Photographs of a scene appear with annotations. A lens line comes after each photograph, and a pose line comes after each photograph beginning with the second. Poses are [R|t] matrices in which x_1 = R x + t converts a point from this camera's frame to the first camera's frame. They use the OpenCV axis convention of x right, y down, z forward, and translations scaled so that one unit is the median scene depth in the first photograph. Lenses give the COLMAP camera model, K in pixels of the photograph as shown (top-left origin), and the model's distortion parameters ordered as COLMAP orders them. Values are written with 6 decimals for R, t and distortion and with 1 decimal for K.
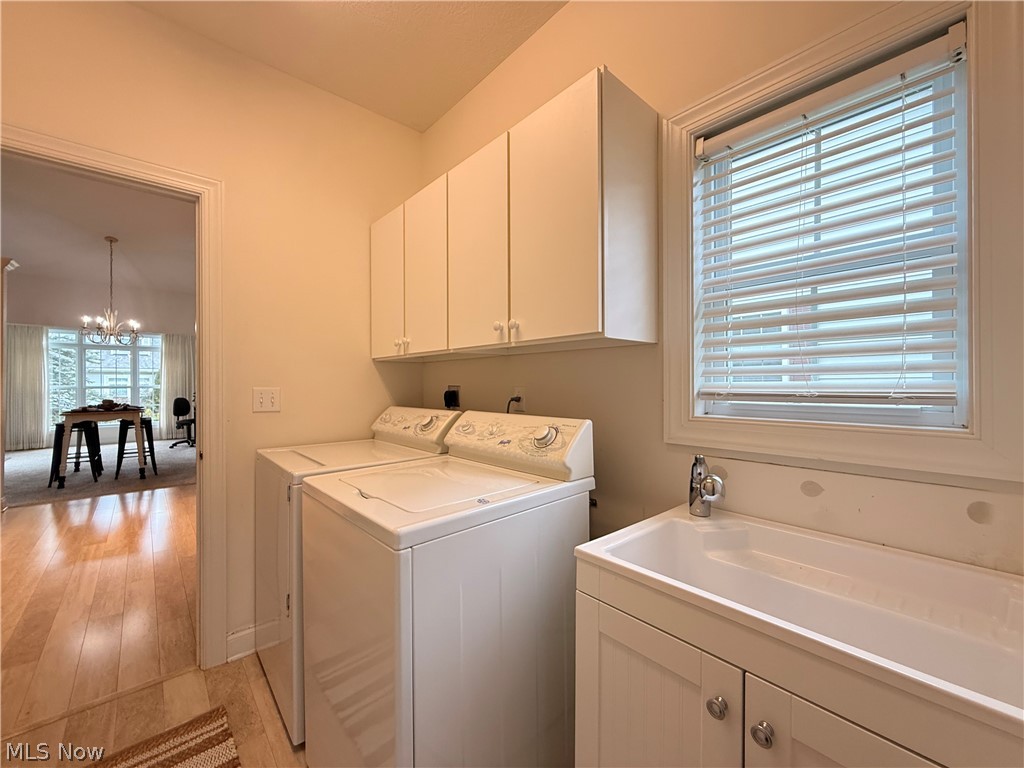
lens RADIAL K [[411.3, 0, 509.2], [0, 411.3, 384.3], [0, 0, 1]] dist [0.000331, 0.000629]
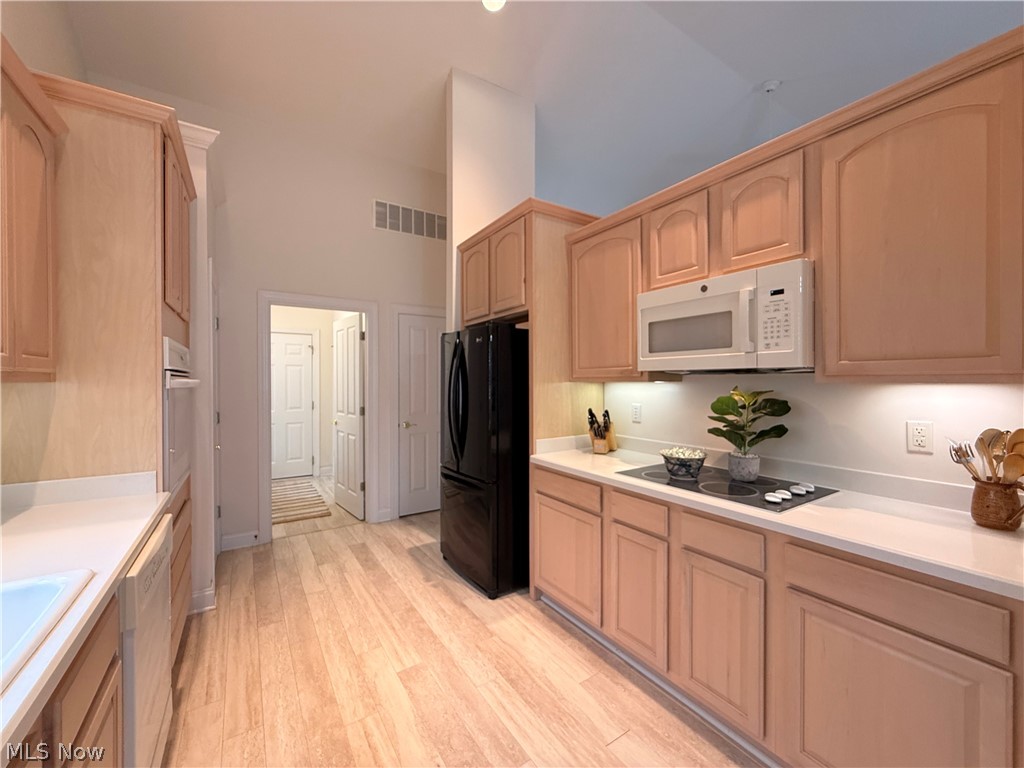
lens RADIAL K [[411.3, 0, 509.2], [0, 411.3, 384.3], [0, 0, 1]] dist [0.000331, 0.000629]
pose [[-0.988774, 0.004631, 0.149346, -0.727921], [0.005067, 0.999984, 0.002542, -0.021688], [-0.149332, 0.003270, -0.988782, 0.926321]]
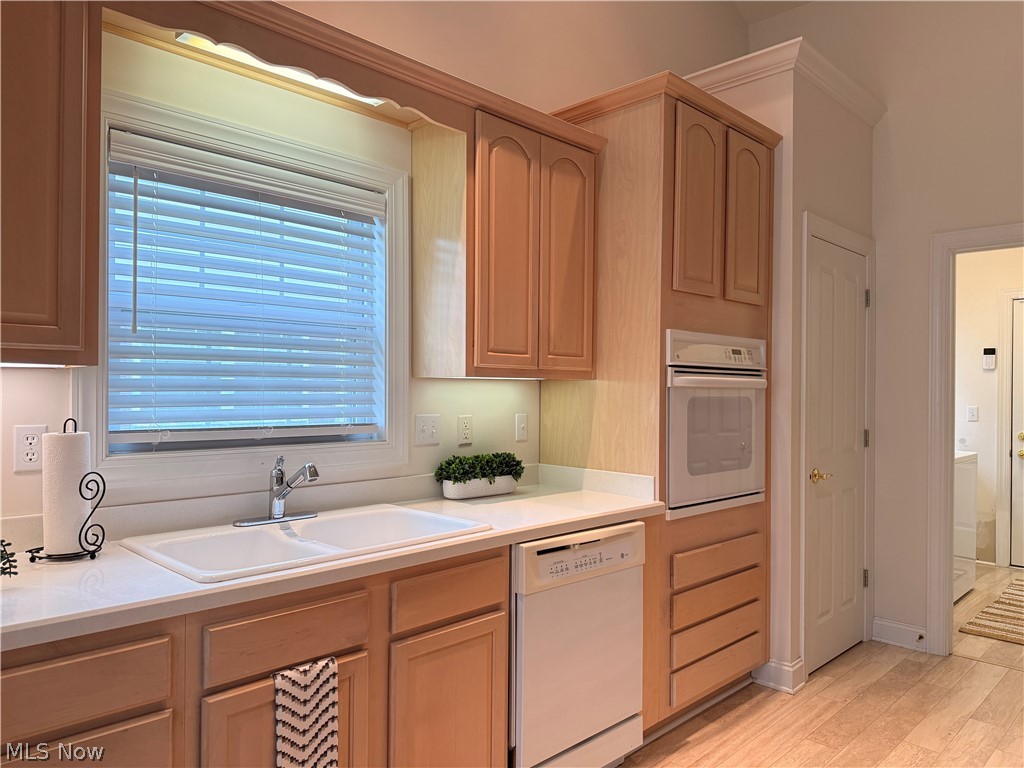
lens RADIAL K [[736.7, 0, 512.0], [0, 736.7, 384.0], [0, 0, 1]] dist [0.001608, -0.003801]
pose [[-0.068413, 0.006364, 0.997637, -0.914147], [-0.012897, 0.999890, -0.007263, -0.015957], [-0.997574, -0.013364, -0.068323, 0.794288]]
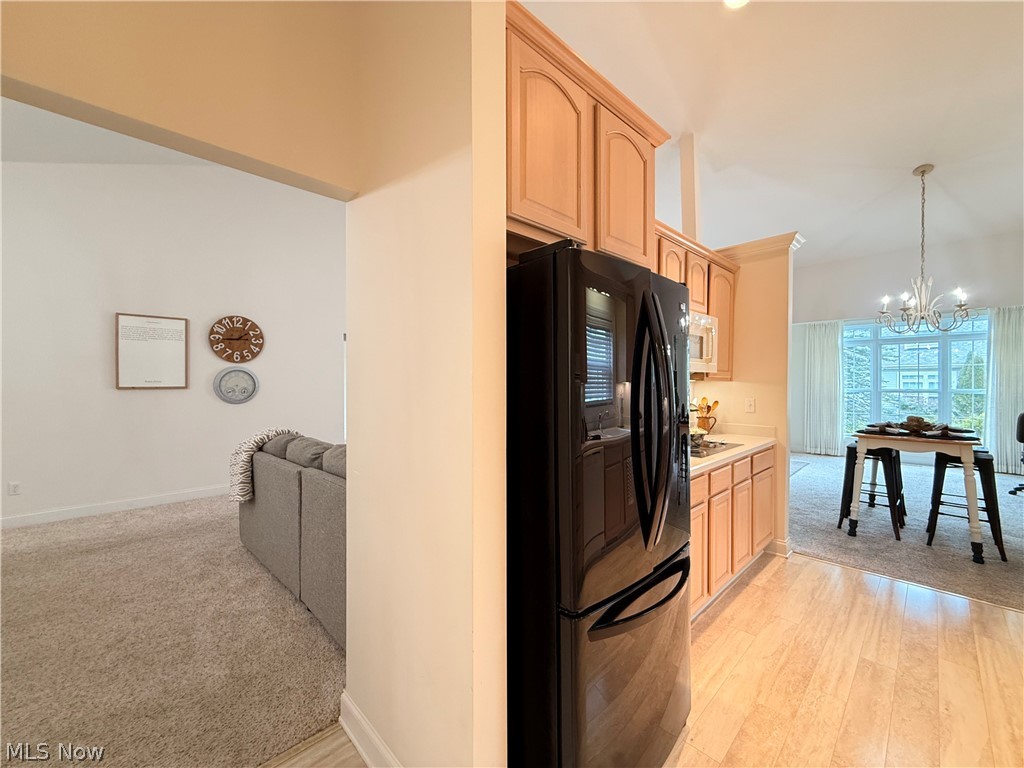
lens RADIAL K [[411.3, 0, 509.2], [0, 411.3, 384.3], [0, 0, 1]] dist [0.000331, 0.000629]
pose [[0.040836, 0.010226, -0.999114, -0.343212], [0.002261, 0.999944, 0.010327, -0.023288], [0.999163, -0.002680, 0.040811, 0.322750]]
